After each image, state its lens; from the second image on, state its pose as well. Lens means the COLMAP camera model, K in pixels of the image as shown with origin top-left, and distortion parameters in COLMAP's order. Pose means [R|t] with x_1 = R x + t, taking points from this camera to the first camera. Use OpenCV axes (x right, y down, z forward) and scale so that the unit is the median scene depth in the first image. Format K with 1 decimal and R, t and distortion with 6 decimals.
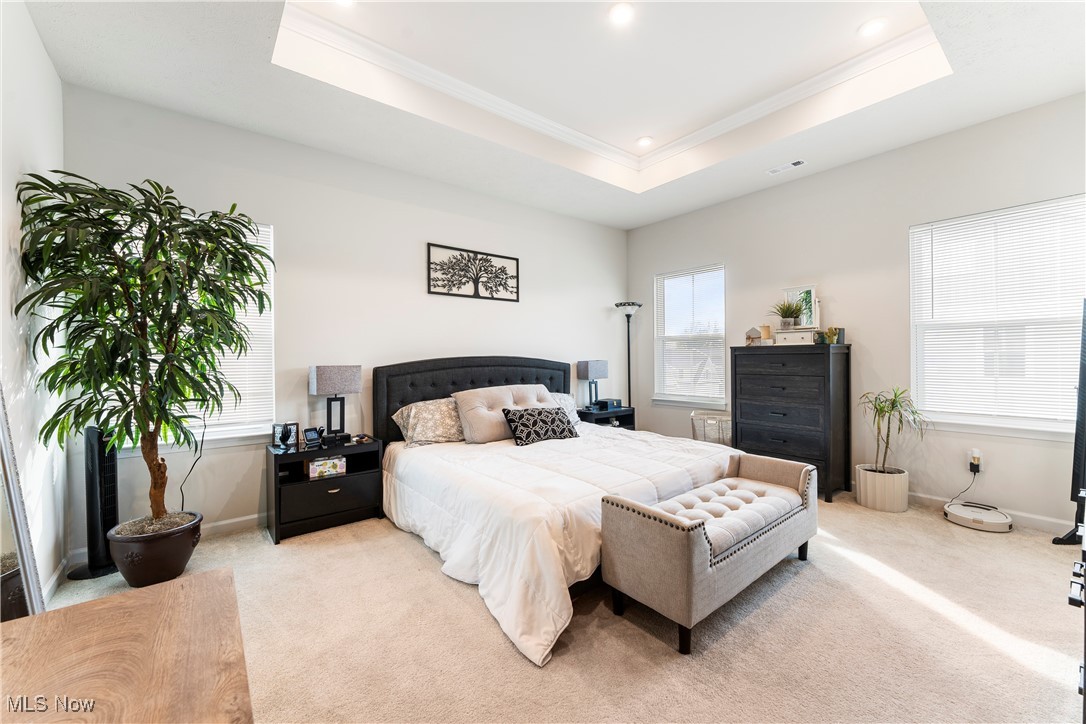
lens RADIAL K [[439.7, 0, 540.0], [0, 439.7, 361.3], [0, 0, 1]] dist [-0.000890, -0.000212]
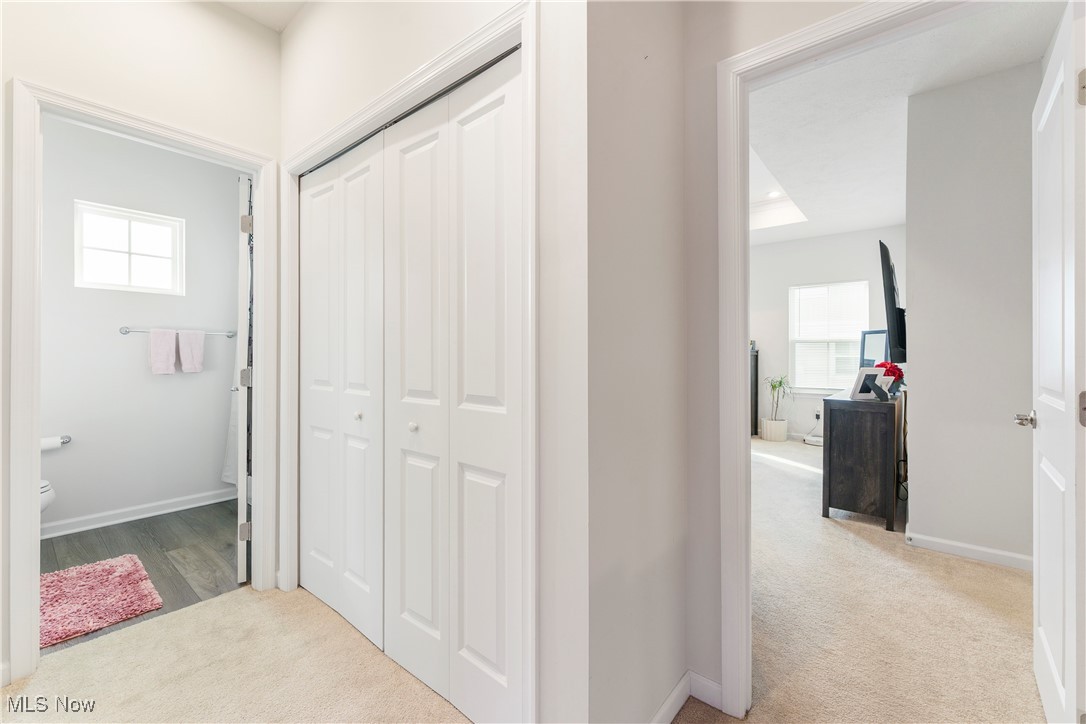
lens RADIAL K [[439.7, 0, 540.1], [0, 439.7, 360.1], [0, 0, 1]] dist [-0.000890, -0.000212]
pose [[0.982337, 0.005509, 0.187041, -0.519903], [-0.005862, 0.999982, 0.001337, 0.004471], [-0.187030, -0.002410, 0.982351, -0.609444]]
